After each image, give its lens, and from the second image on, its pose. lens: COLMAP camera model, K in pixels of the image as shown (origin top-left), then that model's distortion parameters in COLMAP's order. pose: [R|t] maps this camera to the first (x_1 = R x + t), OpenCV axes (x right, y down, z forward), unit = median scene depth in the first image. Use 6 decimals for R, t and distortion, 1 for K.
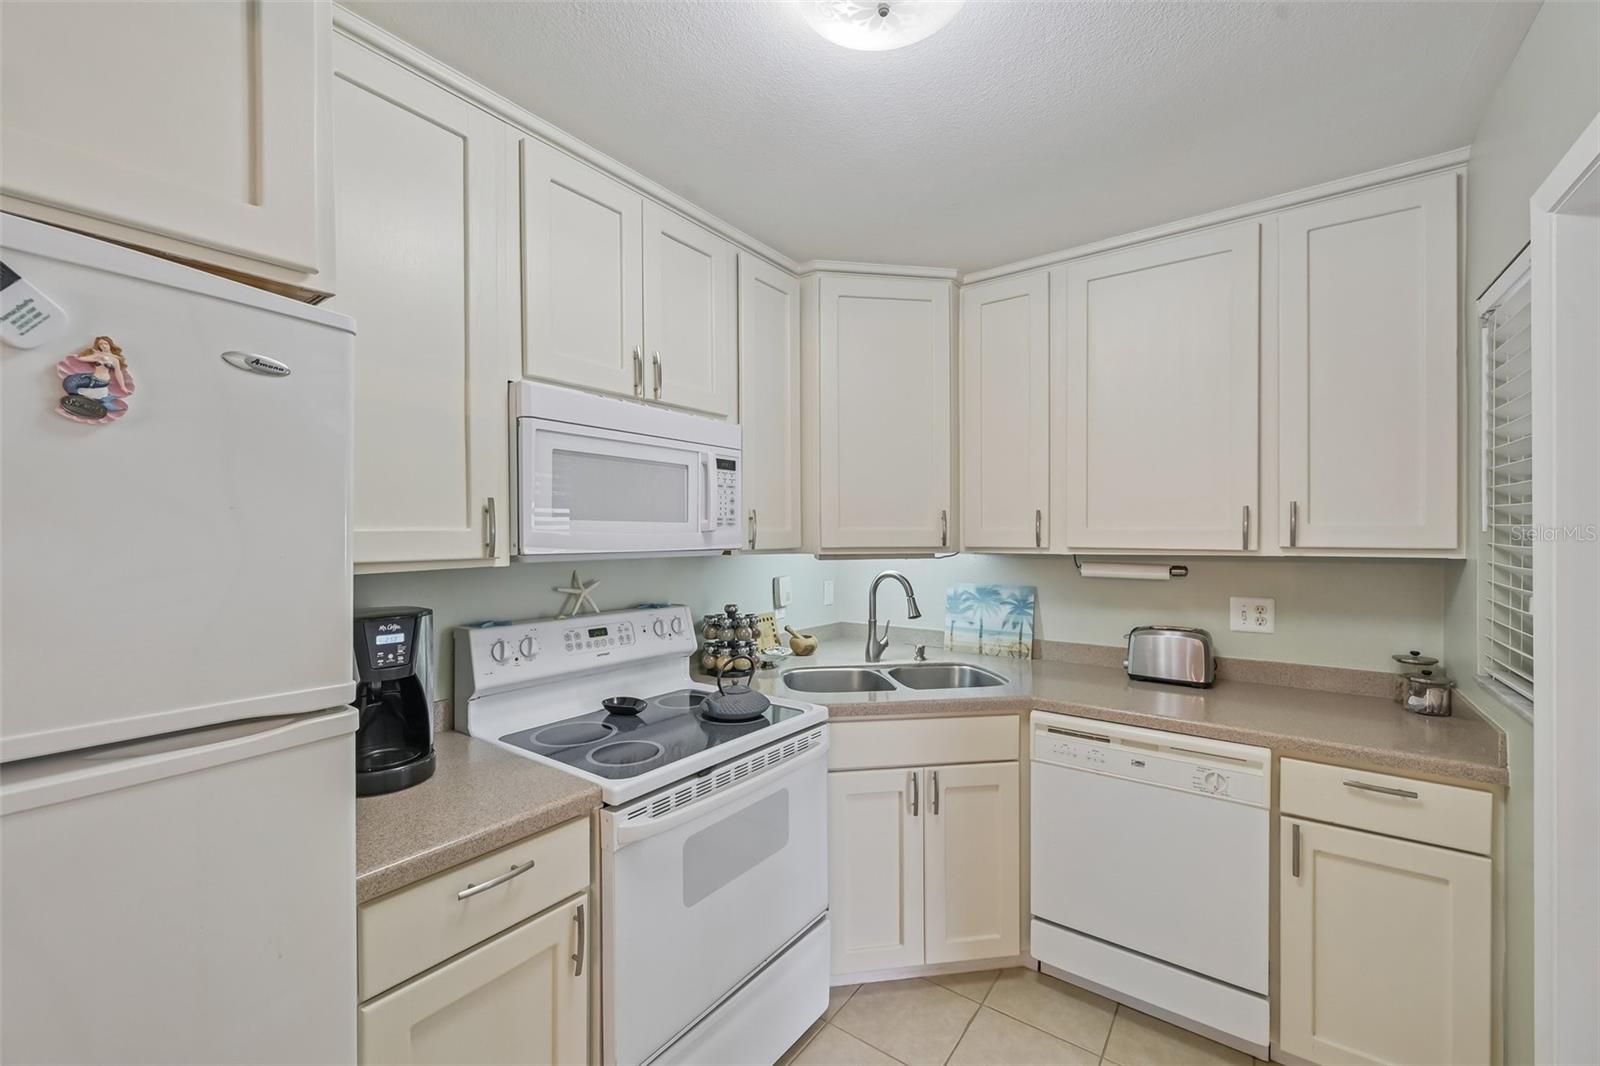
lens RADIAL K [[634.5, 0, 800.0], [0, 634.5, 533.0], [0, 0, 1]] dist [-0.001085, -0.000052]
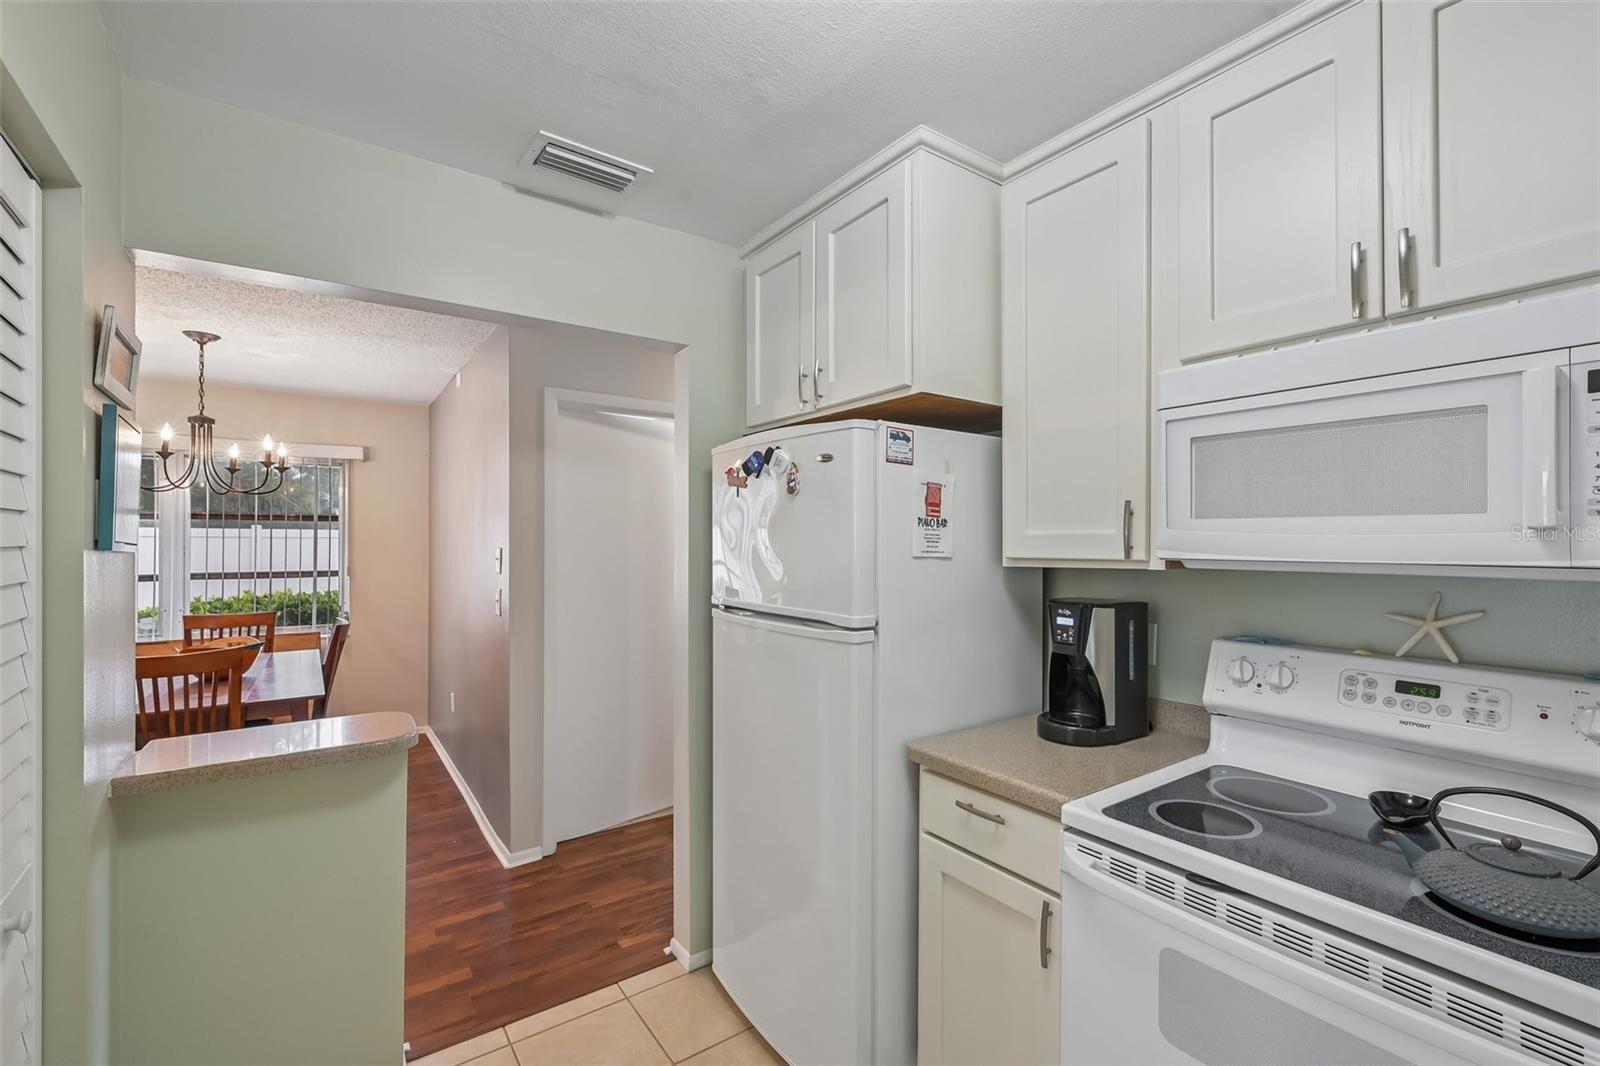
lens RADIAL K [[715.1, 0, 848.6], [0, 715.1, 539.8], [0, 0, 1]] dist [0.001673, -0.000249]
pose [[-0.281289, 0.000095, -0.959623, 0.539505], [0.001926, 0.999998, -0.000466, 0.005103], [0.959621, -0.001979, -0.281289, 0.653351]]
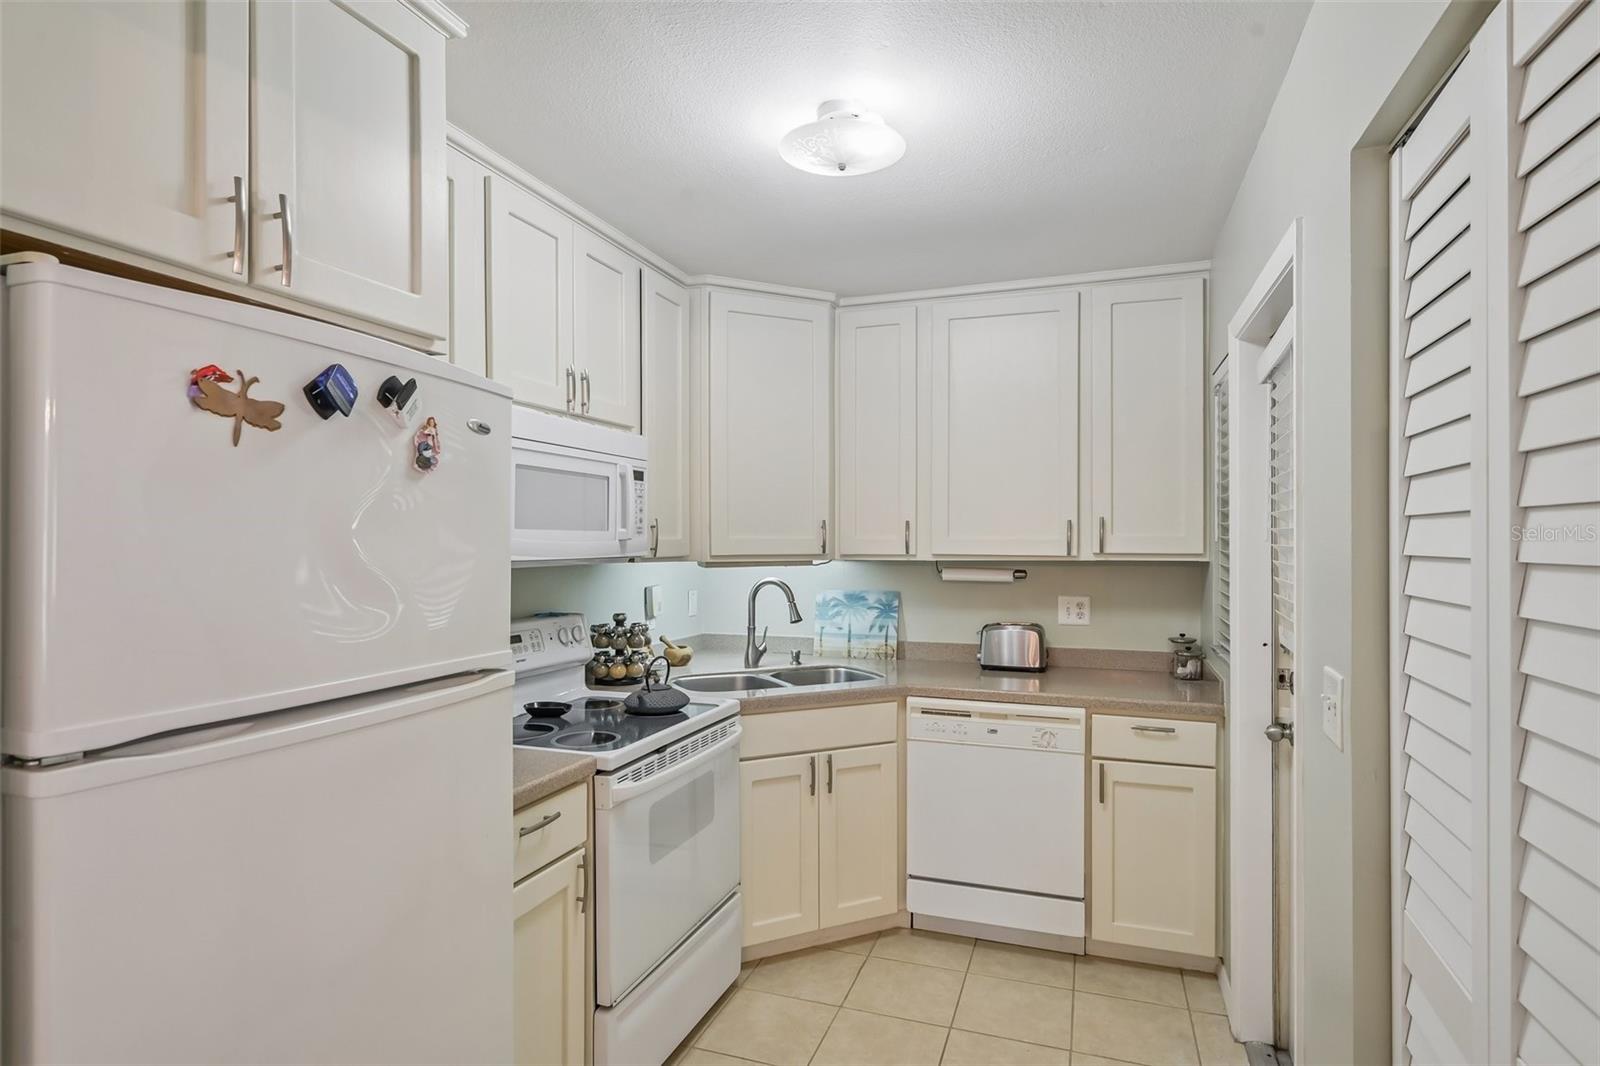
lens RADIAL K [[814.3, 0, 800.0], [0, 814.3, 533.0], [0, 0, 1]] dist [-0.001250, 0.000013]
pose [[0.958615, 0.004640, 0.284667, -0.253220], [-0.002492, 0.999966, -0.007907, -0.003496], [-0.284694, 0.006871, 0.958594, -0.373902]]
